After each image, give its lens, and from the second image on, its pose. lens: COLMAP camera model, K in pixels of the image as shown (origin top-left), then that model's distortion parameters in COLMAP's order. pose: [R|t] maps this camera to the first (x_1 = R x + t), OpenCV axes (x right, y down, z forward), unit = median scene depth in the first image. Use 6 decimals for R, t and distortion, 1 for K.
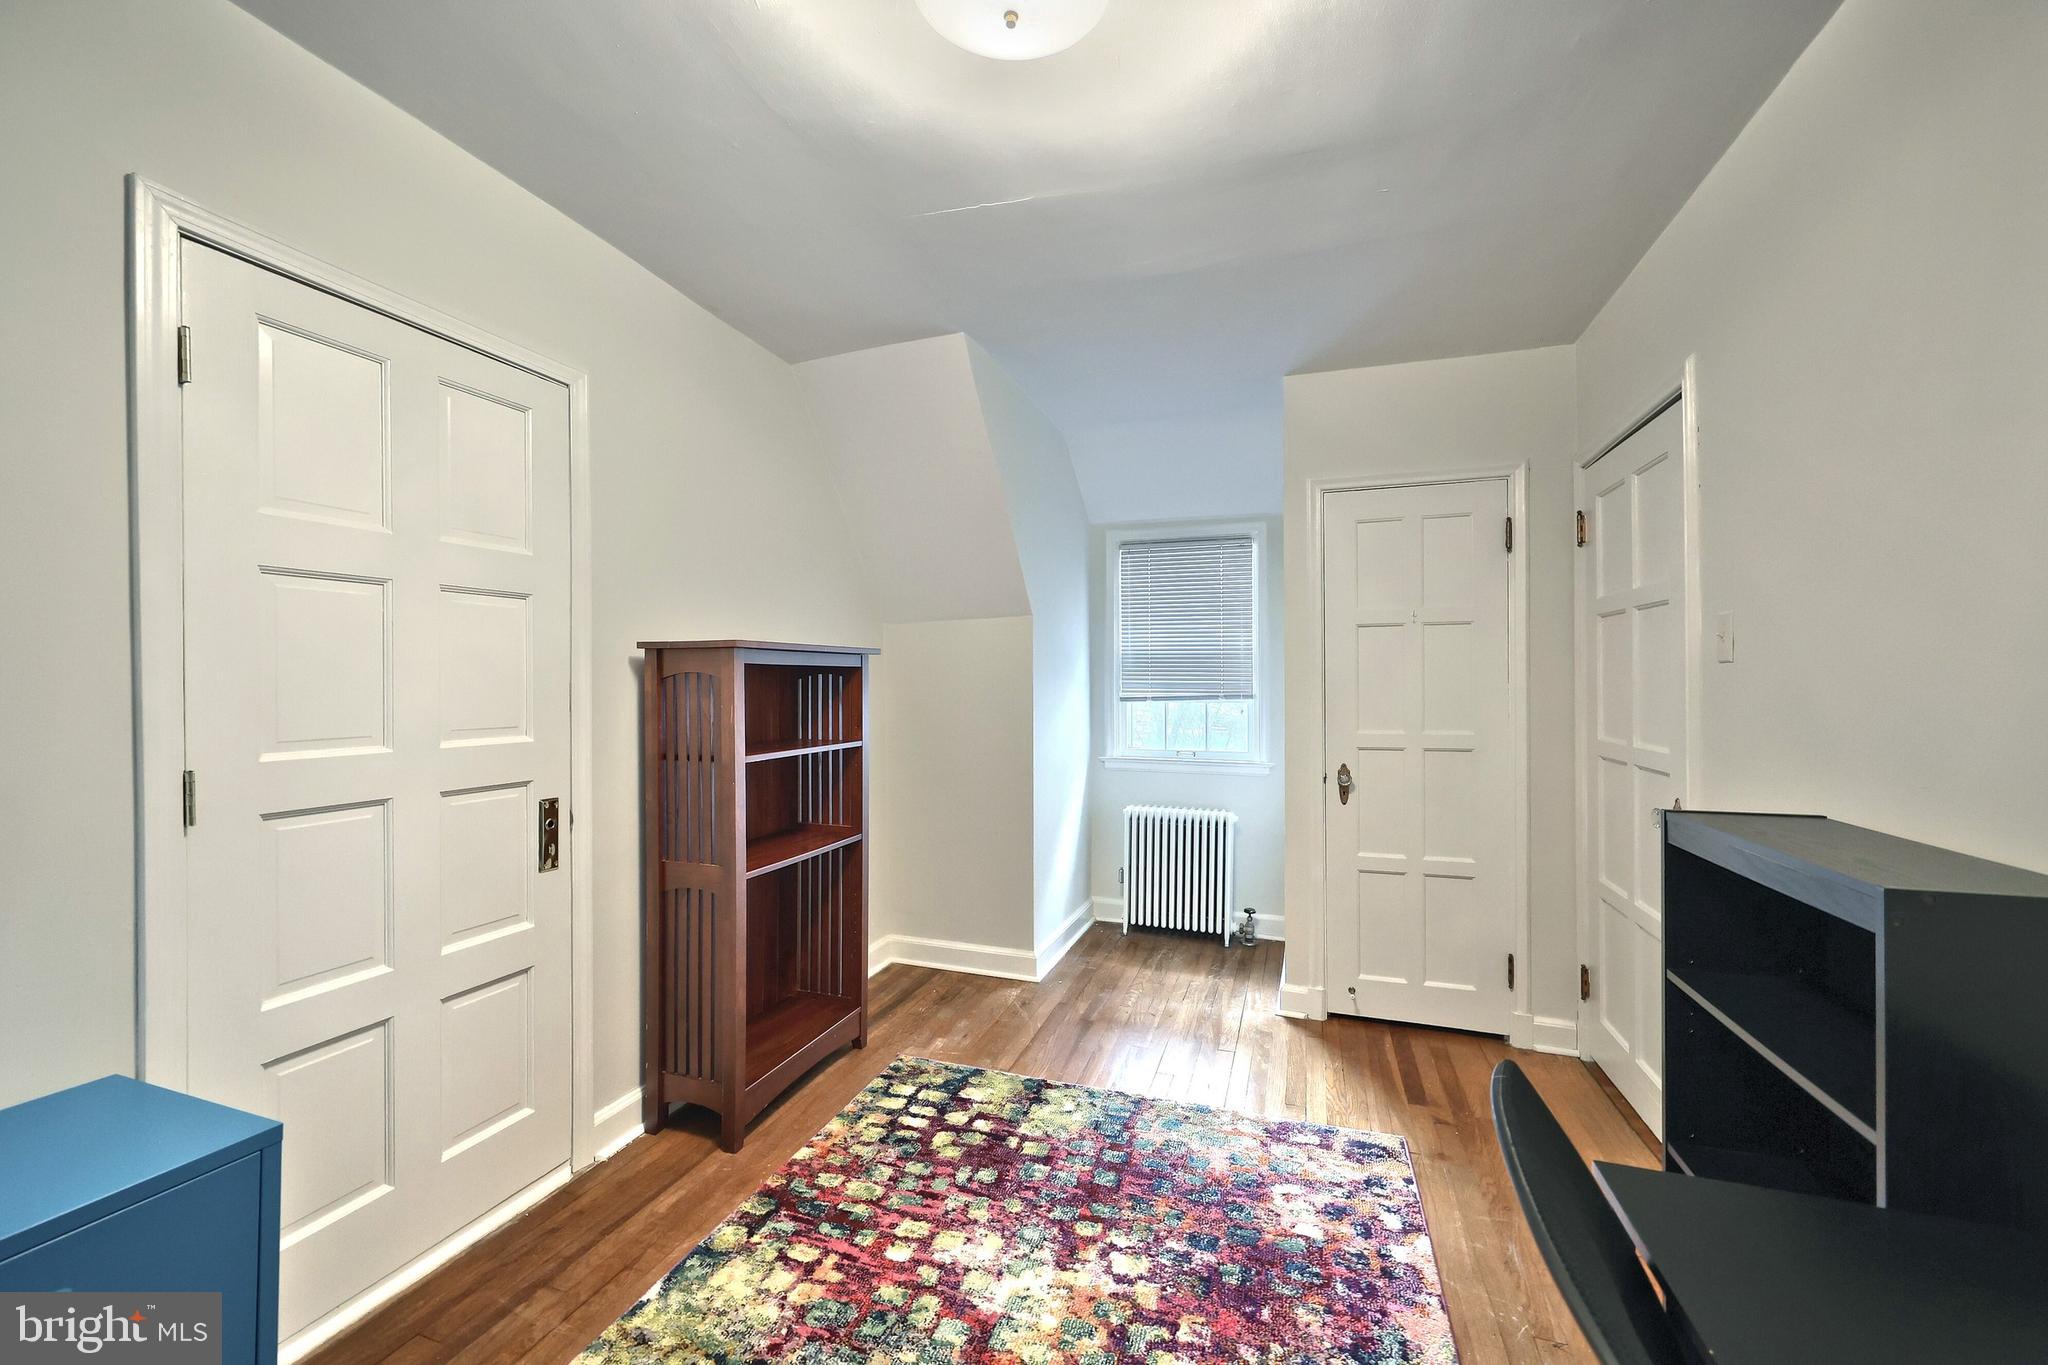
lens RADIAL K [[835.0, 0, 1012.0], [0, 835.0, 681.8], [0, 0, 1]] dist [0.003618, 0.000202]
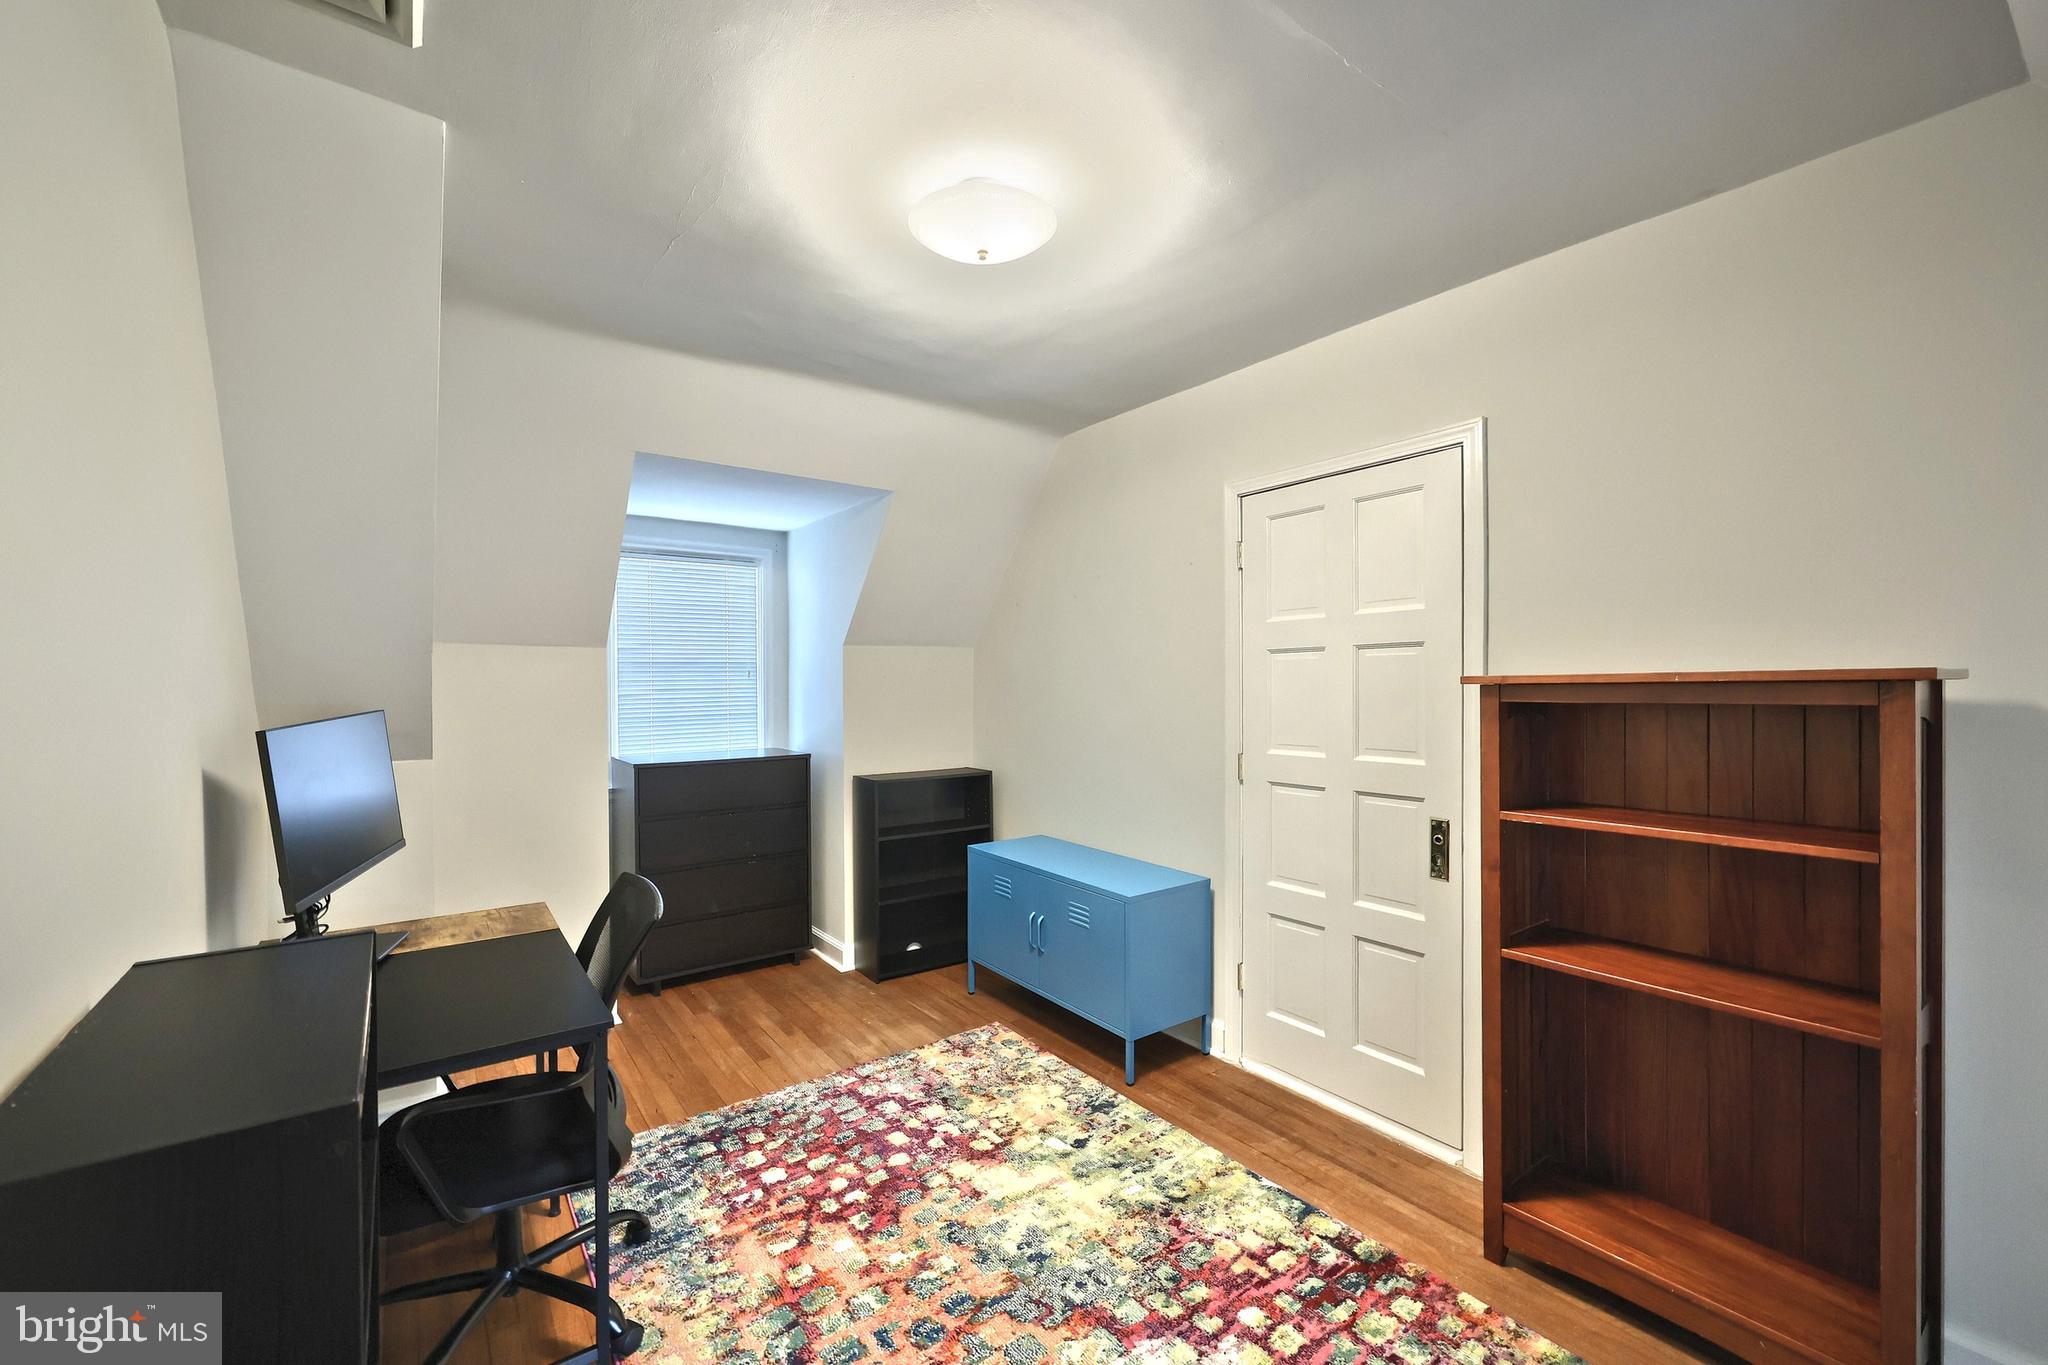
lens RADIAL K [[835.0, 0, 1015.9], [0, 835.0, 691.9], [0, 0, 1]] dist [0.003618, 0.000202]
pose [[-0.572988, 0.005188, -0.819548, 0.788779], [0.005517, 0.999982, 0.002474, -0.042858], [0.819546, -0.003104, -0.573006, 1.295796]]
